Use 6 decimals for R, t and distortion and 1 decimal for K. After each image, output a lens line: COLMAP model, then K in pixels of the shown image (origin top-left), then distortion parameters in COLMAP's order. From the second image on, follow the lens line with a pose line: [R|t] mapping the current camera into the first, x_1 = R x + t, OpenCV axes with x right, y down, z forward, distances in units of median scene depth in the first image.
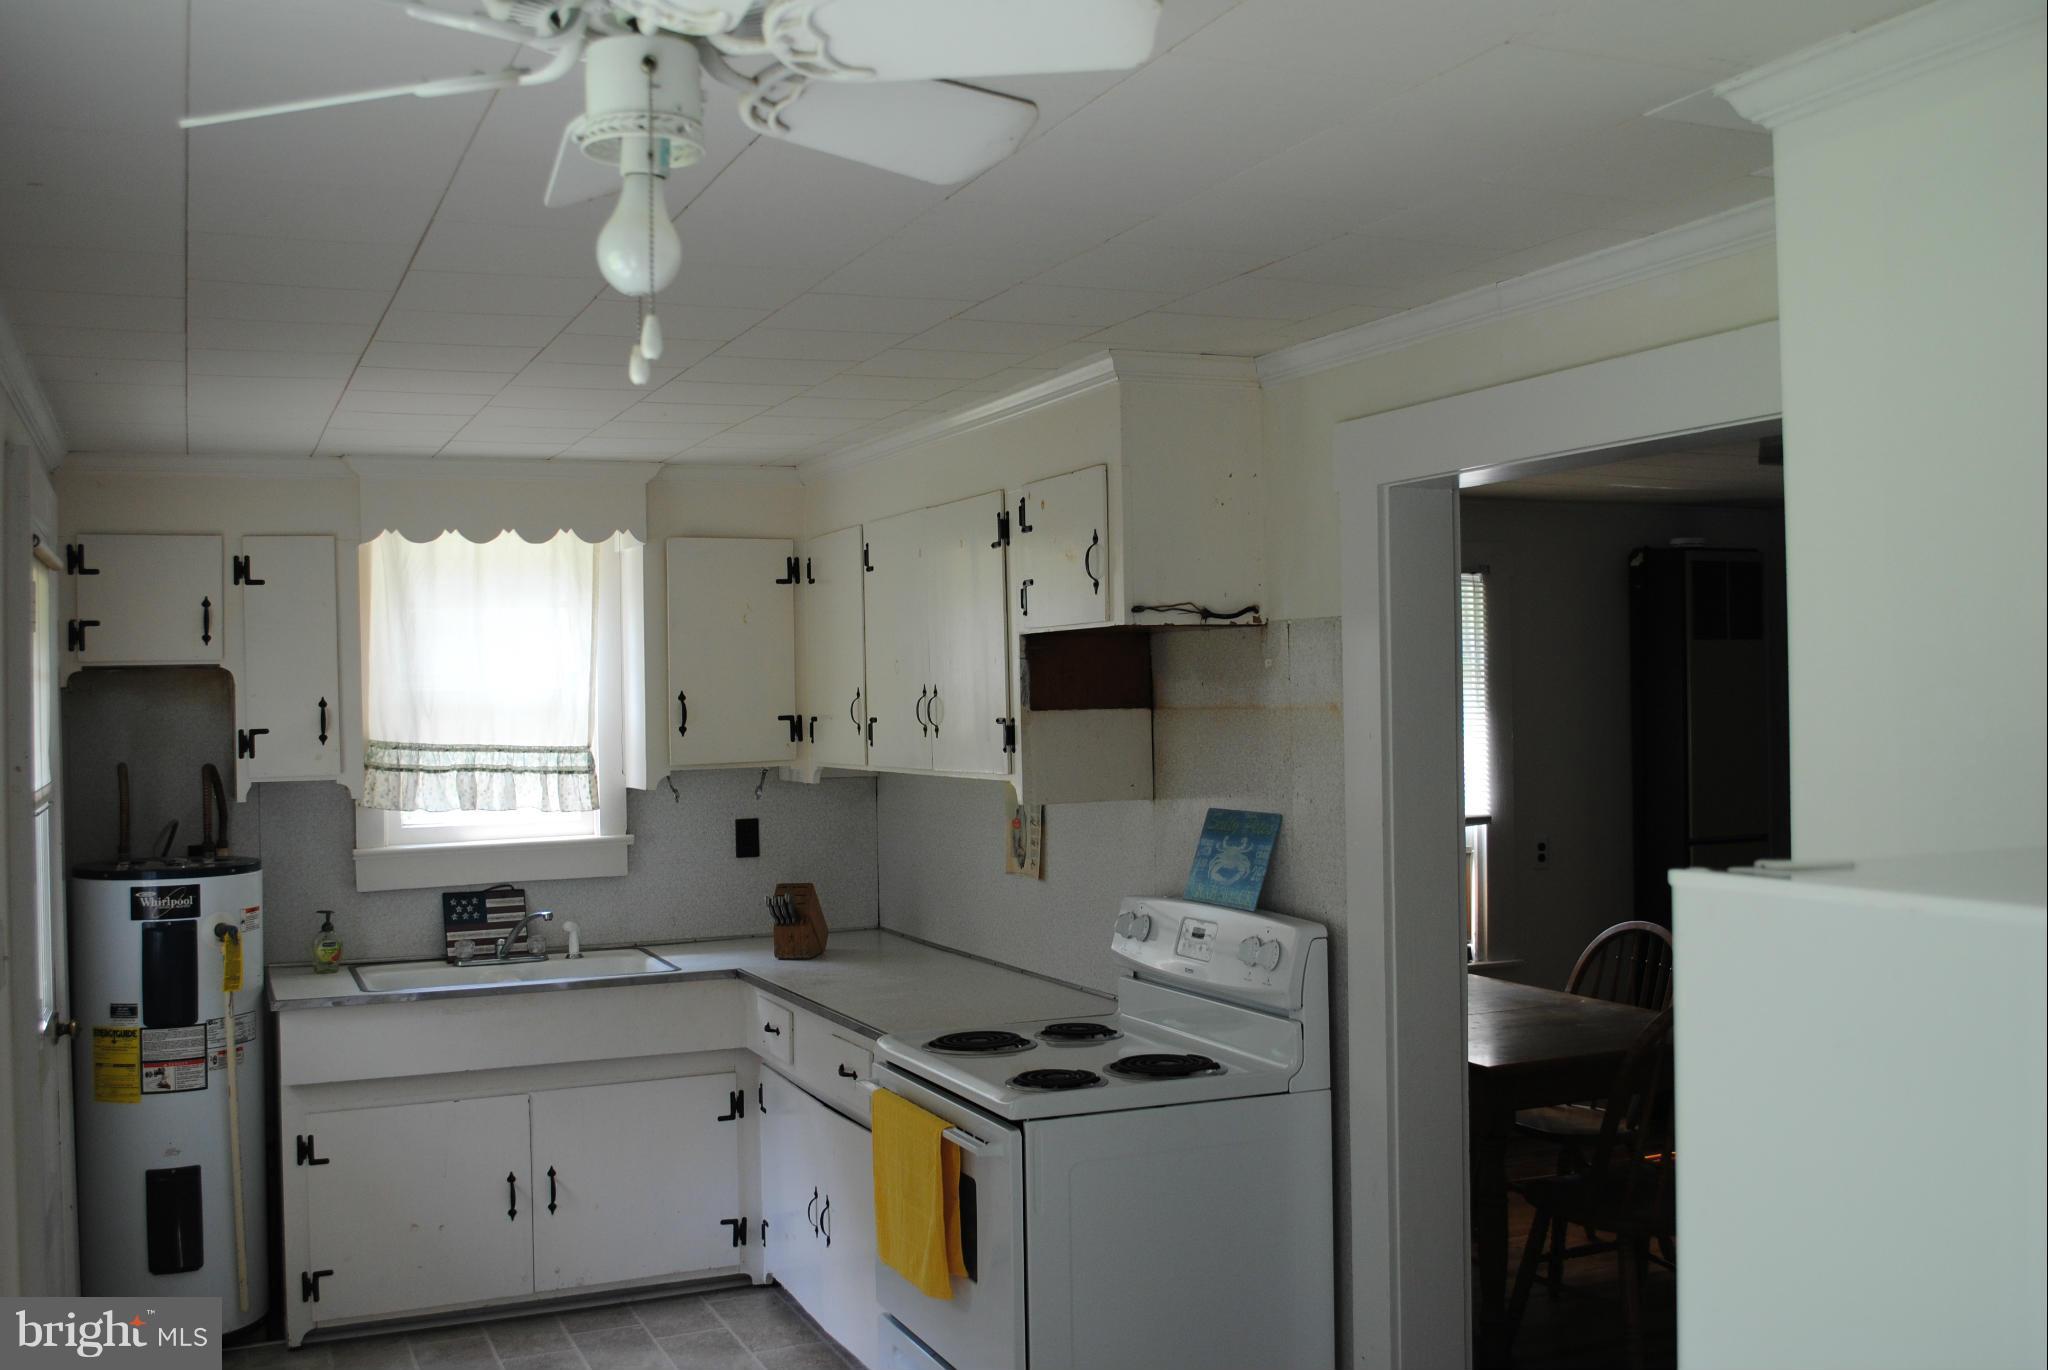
lens RADIAL K [[1994.9, 0, 1024.0], [0, 1994.9, 685.0], [0, 0, 1]] dist [-0.086309, -0.002294]
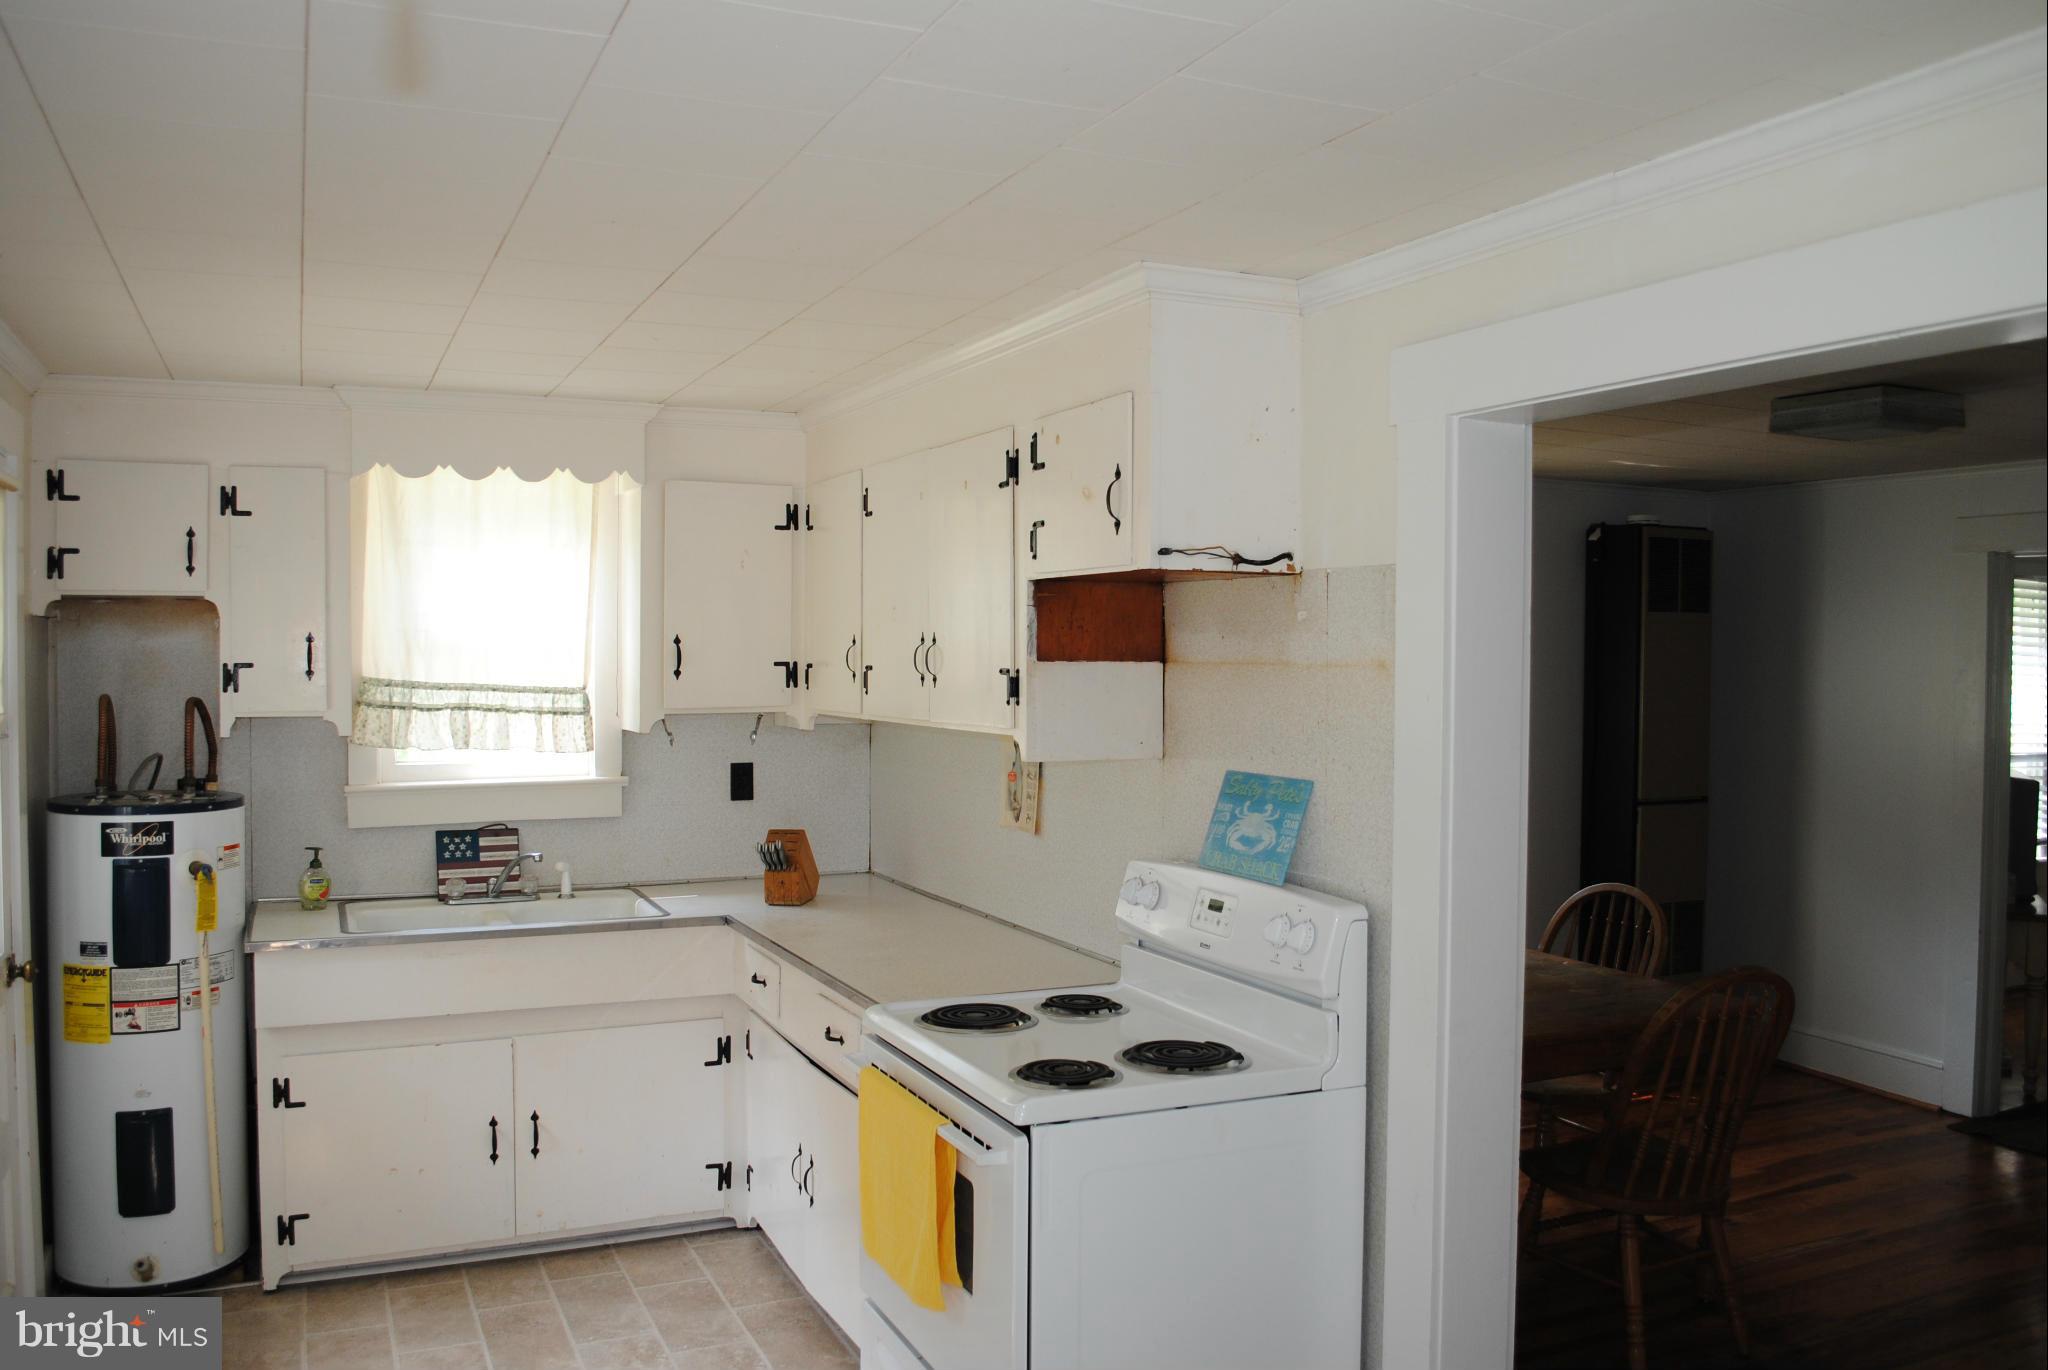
lens RADIAL K [[1597.9, 0, 1024.0], [0, 1597.9, 685.0], [0, 0, 1]] dist [-0.081854, -0.002322]
pose [[0.999477, 0.023458, 0.022246, -0.016910], [-0.024007, 0.999405, 0.024752, 0.004799], [-0.021652, -0.025273, 0.999446, 0.216753]]
